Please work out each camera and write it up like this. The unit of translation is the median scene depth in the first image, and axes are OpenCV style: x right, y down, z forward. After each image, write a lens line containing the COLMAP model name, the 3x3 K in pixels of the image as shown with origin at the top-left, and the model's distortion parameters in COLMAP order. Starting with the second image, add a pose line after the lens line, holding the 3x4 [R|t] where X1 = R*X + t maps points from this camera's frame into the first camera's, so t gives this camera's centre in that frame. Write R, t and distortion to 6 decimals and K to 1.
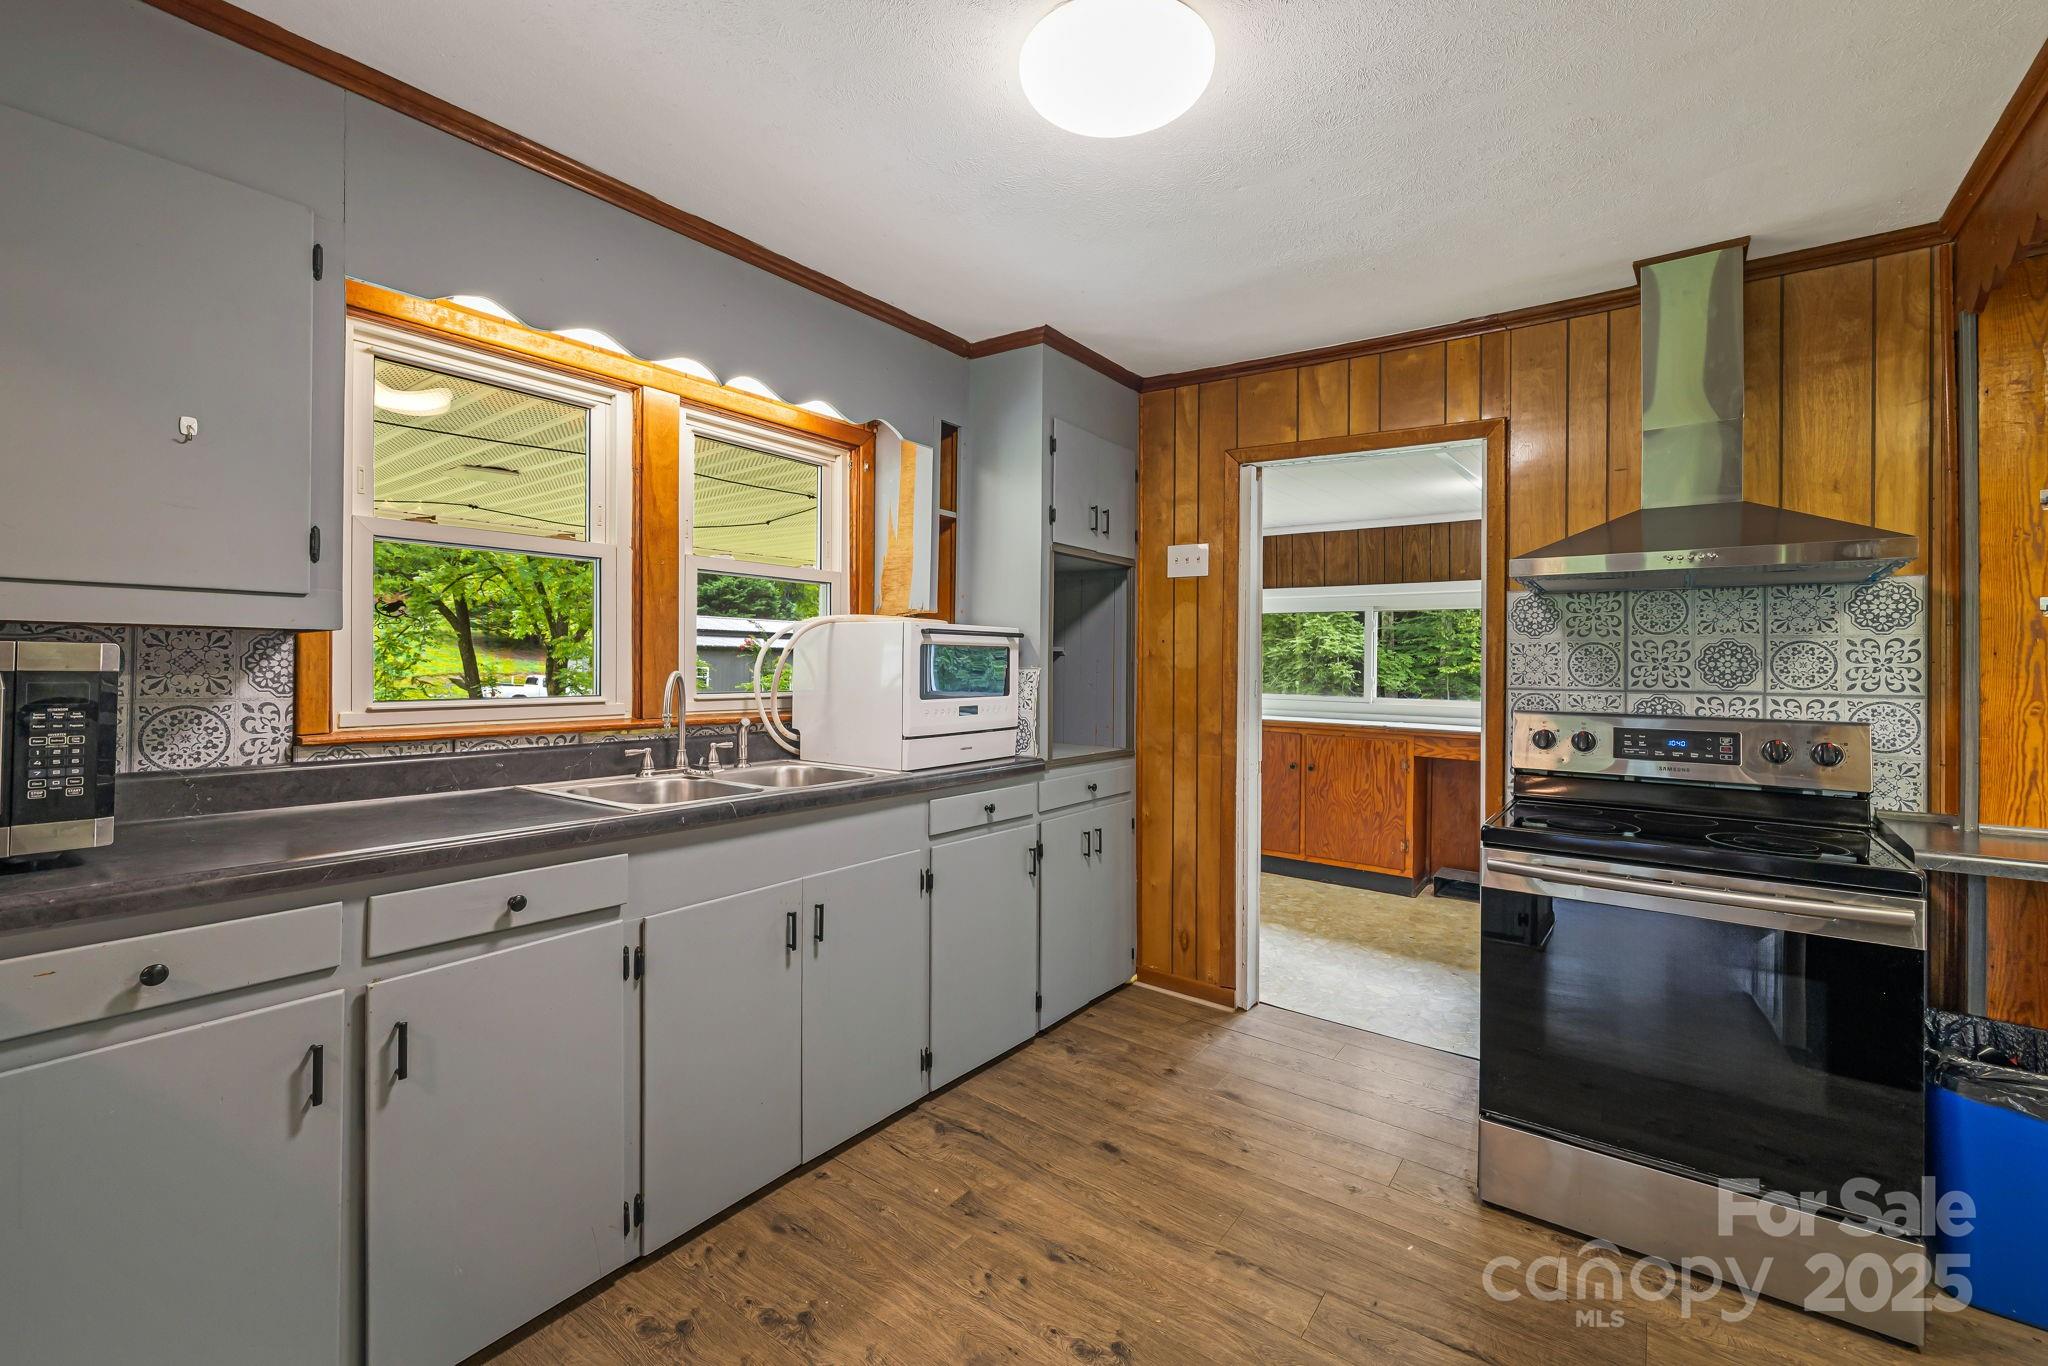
lens RADIAL K [[875.7, 0, 1009.0], [0, 875.7, 659.0], [0, 0, 1]] dist [-0.001180, 0.001070]
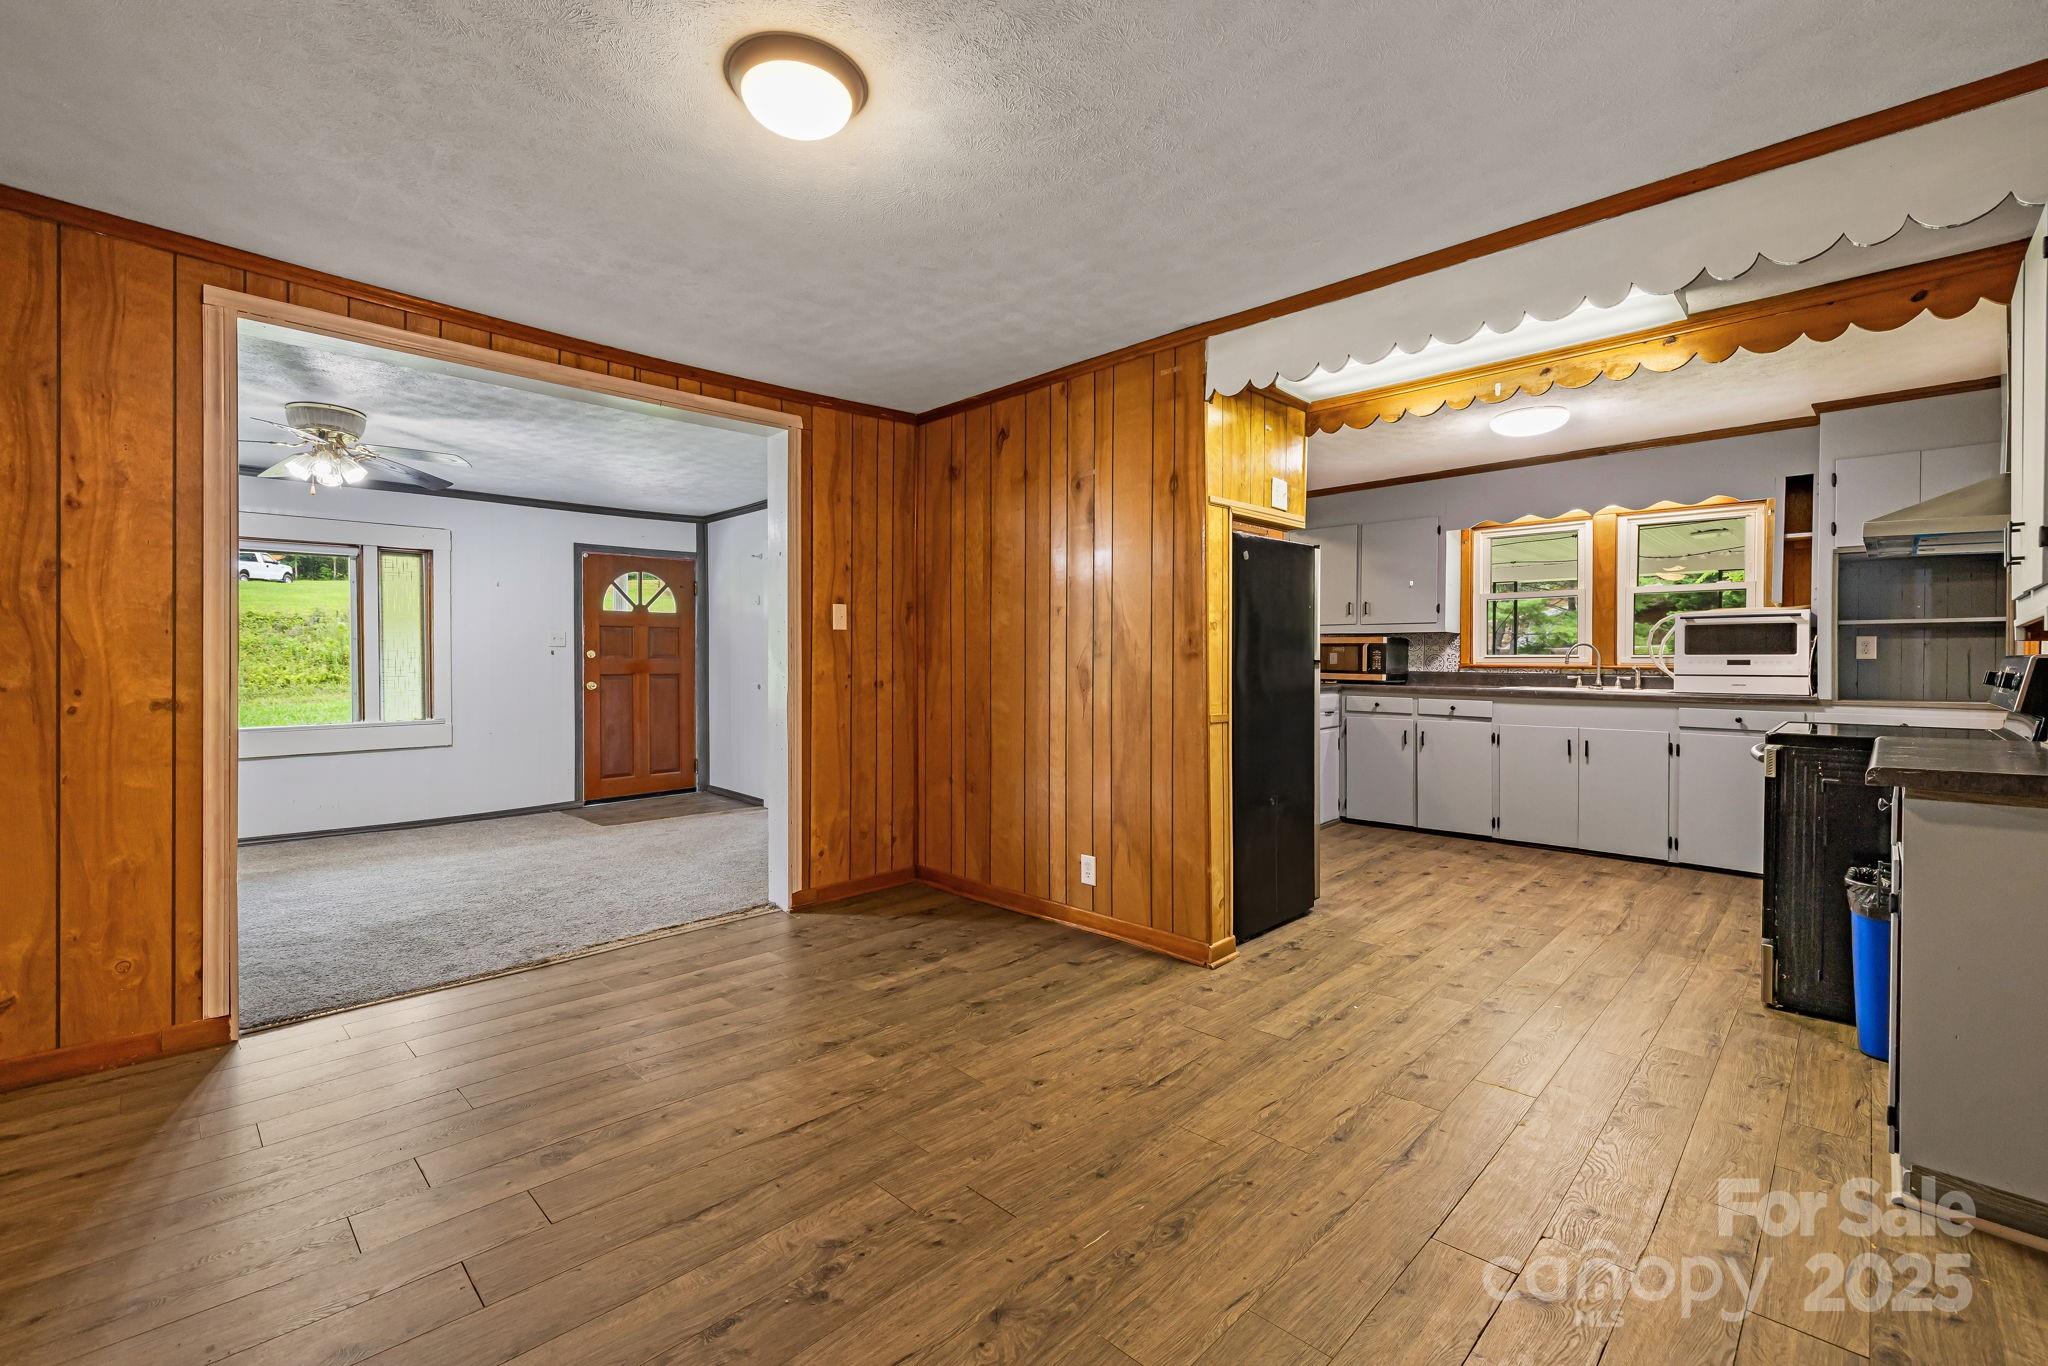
lens RADIAL K [[875.7, 0, 1016.2], [0, 875.7, 666.9], [0, 0, 1]] dist [-0.001180, 0.001070]
pose [[-0.131762, -0.003164, -0.991276, 2.075615], [-0.000285, 0.999995, -0.003154, 0.084562], [0.991281, -0.000133, -0.131762, -0.173839]]
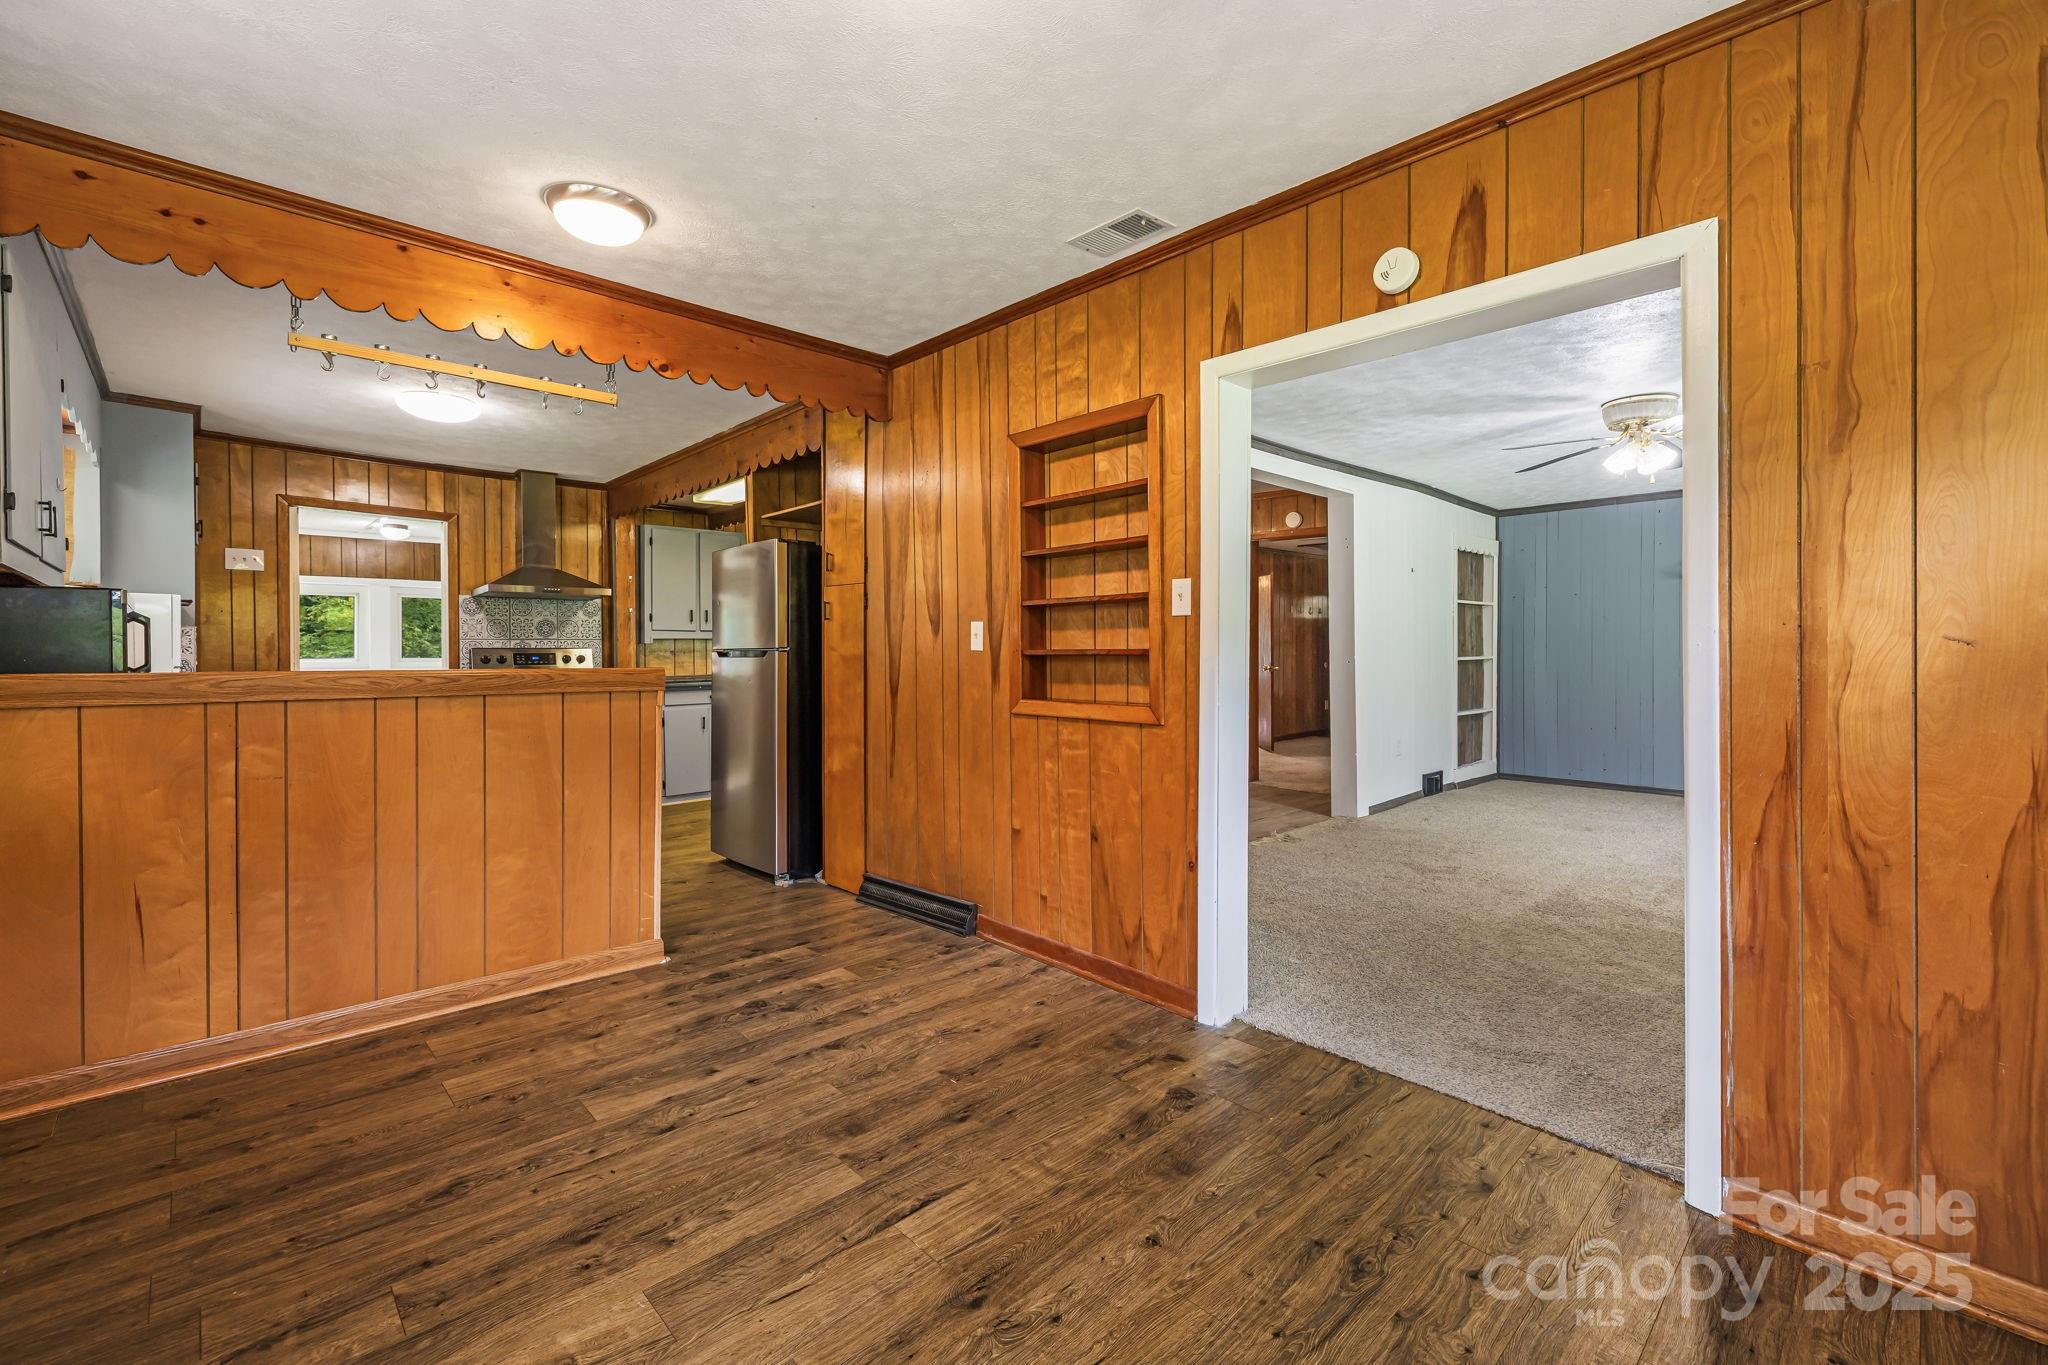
lens RADIAL K [[875.7, 0, 1021.4], [0, 875.7, 661.6], [0, 0, 1]] dist [-0.001180, 0.001070]
pose [[0.163499, -0.023021, 0.986275, -1.553495], [0.002219, 0.999734, 0.022967, 0.048636], [-0.986541, -0.001567, 0.163507, -0.845910]]
